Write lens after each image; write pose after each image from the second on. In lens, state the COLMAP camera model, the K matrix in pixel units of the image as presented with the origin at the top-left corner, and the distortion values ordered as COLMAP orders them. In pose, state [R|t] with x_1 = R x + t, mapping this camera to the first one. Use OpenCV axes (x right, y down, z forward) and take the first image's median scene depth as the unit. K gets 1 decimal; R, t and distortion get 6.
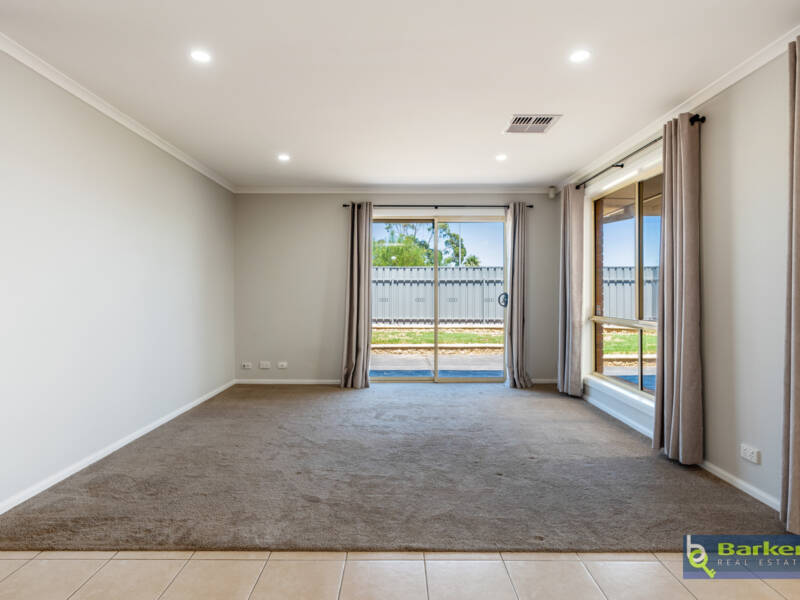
lens RADIAL K [[448.7, 0, 398.4], [0, 448.7, 295.3], [0, 0, 1]] dist [0.004720, -0.000033]
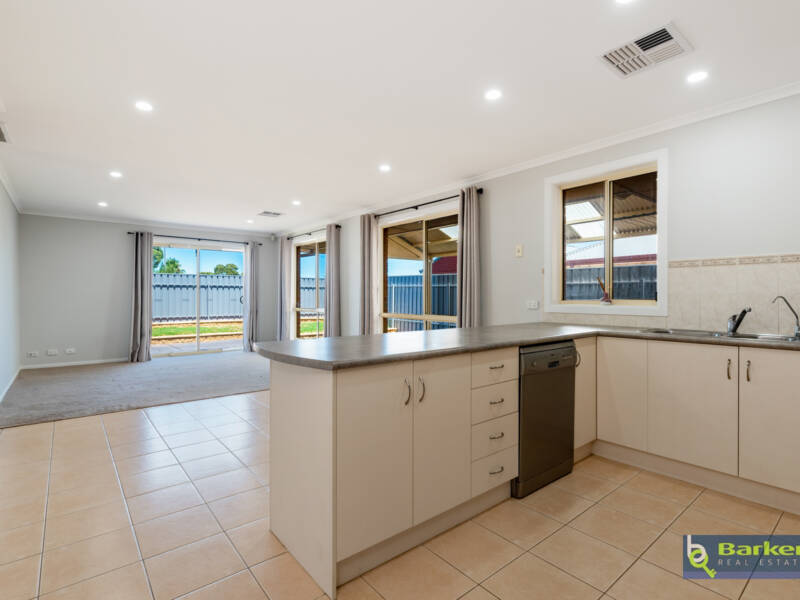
lens RADIAL K [[398.0, 0, 400.0], [0, 398.0, 300.0], [0, 0, 1]] dist [-0.003469, -0.000896]
pose [[0.769317, -0.006377, 0.638835, -0.287536], [0.002671, 0.999974, 0.006765, 0.003818], [-0.638862, -0.003498, 0.769314, -0.543680]]
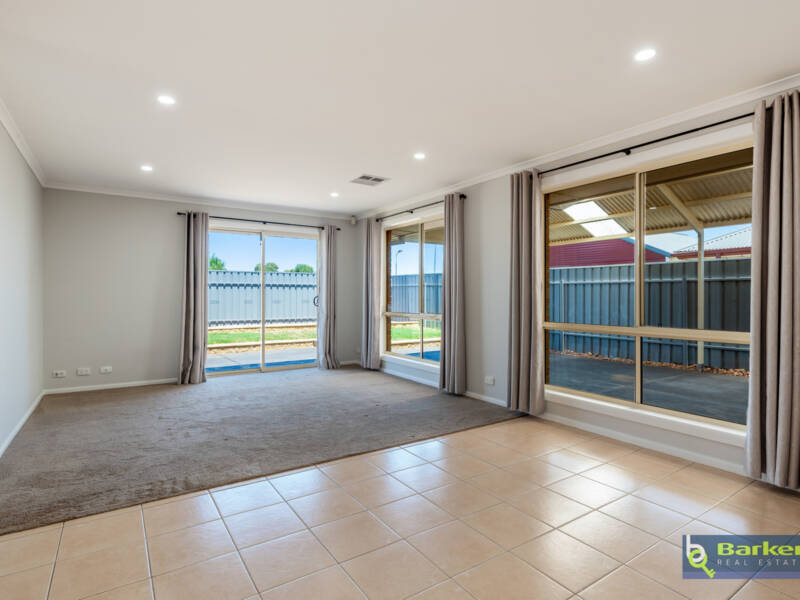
lens RADIAL K [[428.1, 0, 401.3], [0, 428.1, 298.2], [0, 0, 1]] dist [0.001433, -0.000427]
pose [[0.833145, -0.004268, 0.553038, -0.266444], [0.003719, 0.999991, 0.002115, 0.000507], [-0.553042, 0.000295, 0.833153, -0.149291]]
